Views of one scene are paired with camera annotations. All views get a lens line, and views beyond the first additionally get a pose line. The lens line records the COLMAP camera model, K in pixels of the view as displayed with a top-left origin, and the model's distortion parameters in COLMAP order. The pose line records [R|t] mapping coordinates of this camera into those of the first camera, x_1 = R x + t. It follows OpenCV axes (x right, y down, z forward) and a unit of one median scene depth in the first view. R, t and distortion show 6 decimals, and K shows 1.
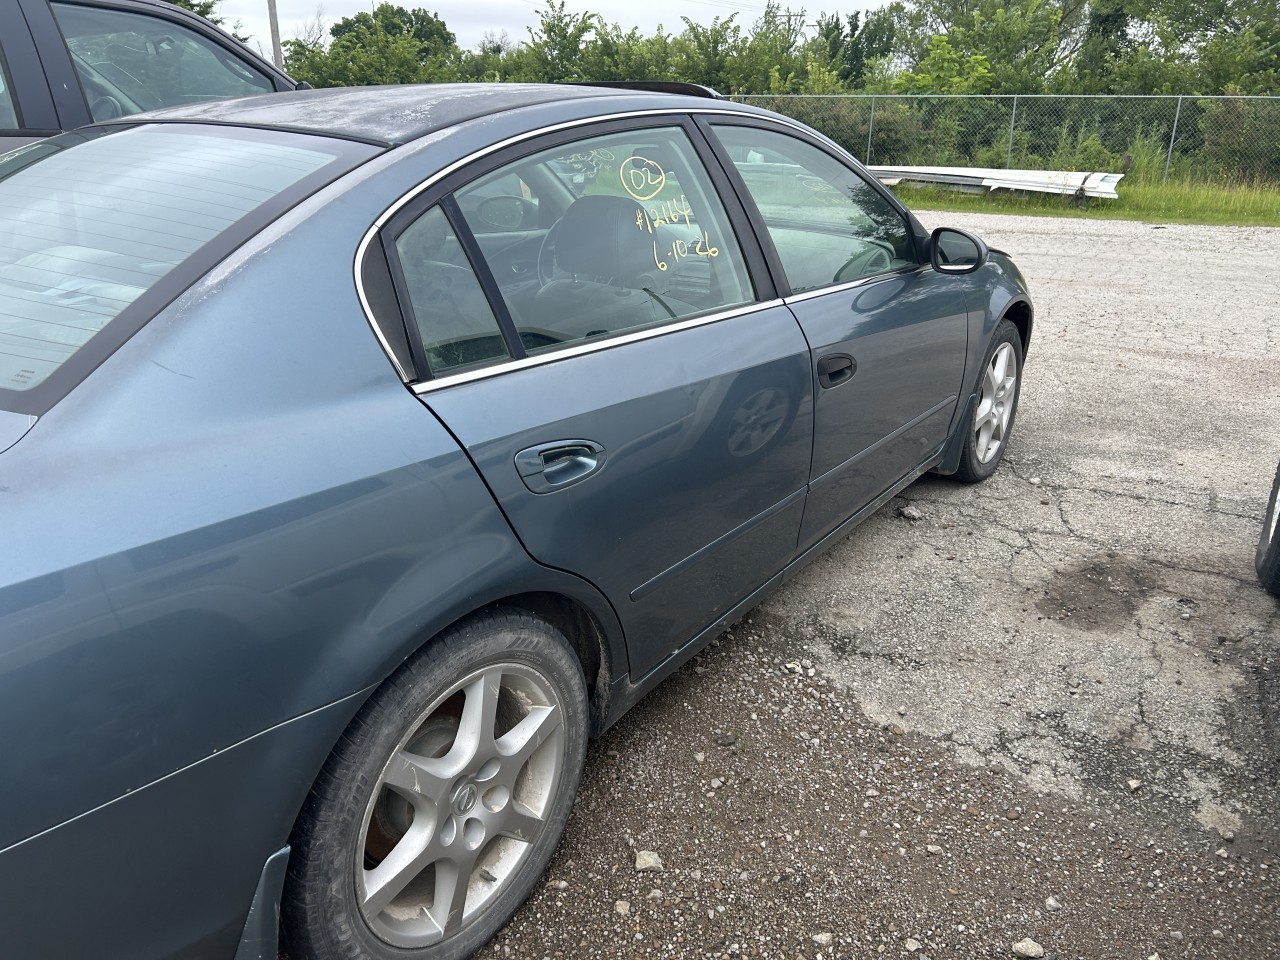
lens RADIAL K [[968.2, 0, 648.7], [0, 968.2, 478.5], [0, 0, 1]] dist [0.042113, -0.050583]
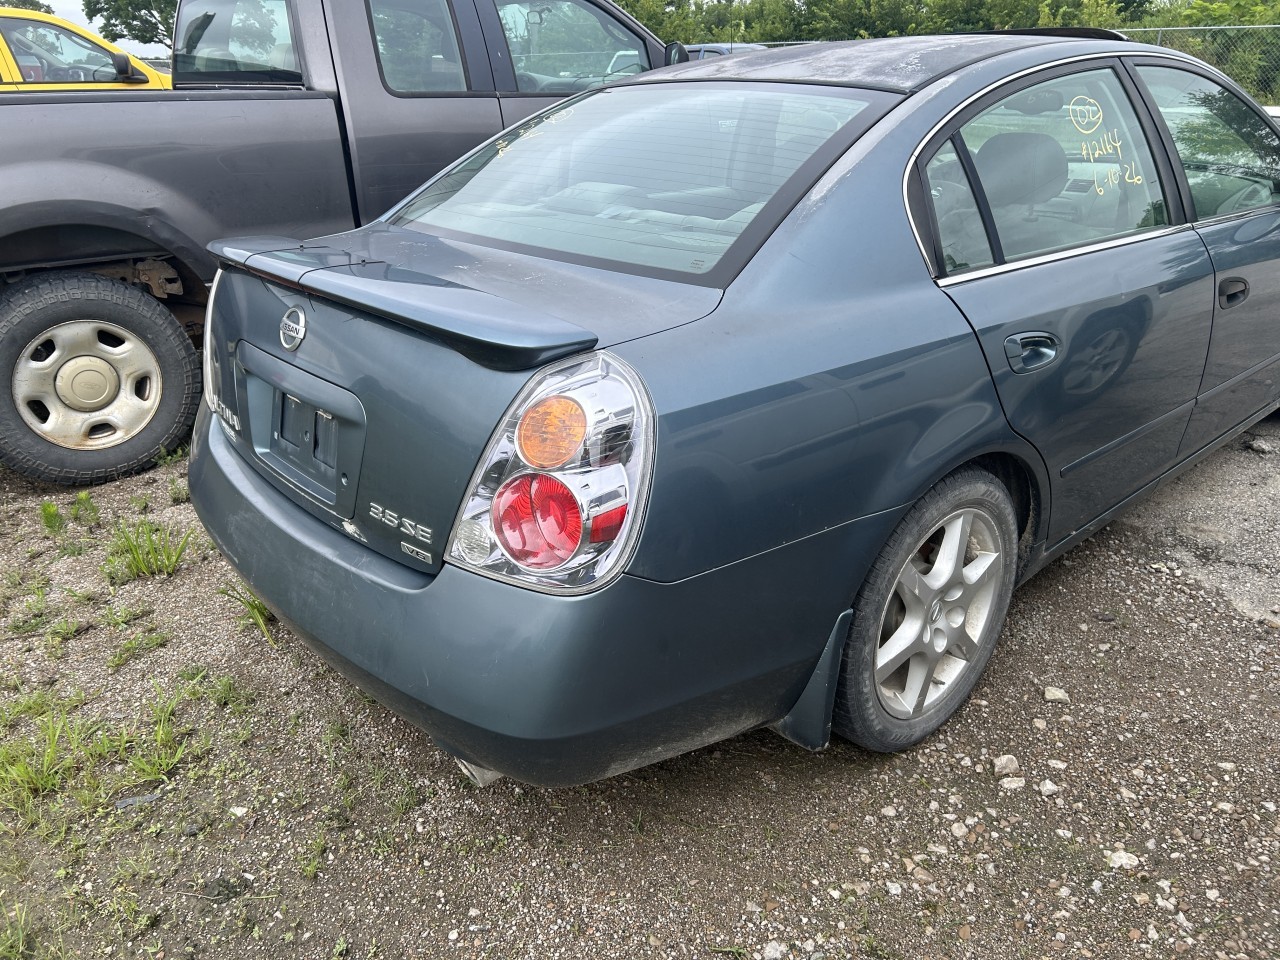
lens RADIAL K [[968.2, 0, 634.1], [0, 968.2, 477.6], [0, 0, 1]] dist [0.042113, -0.050583]
pose [[0.972191, 0.060398, -0.226269, -0.249428], [-0.050406, 0.997492, 0.049685, 0.092969], [0.228702, -0.036898, 0.972797, -0.274802]]
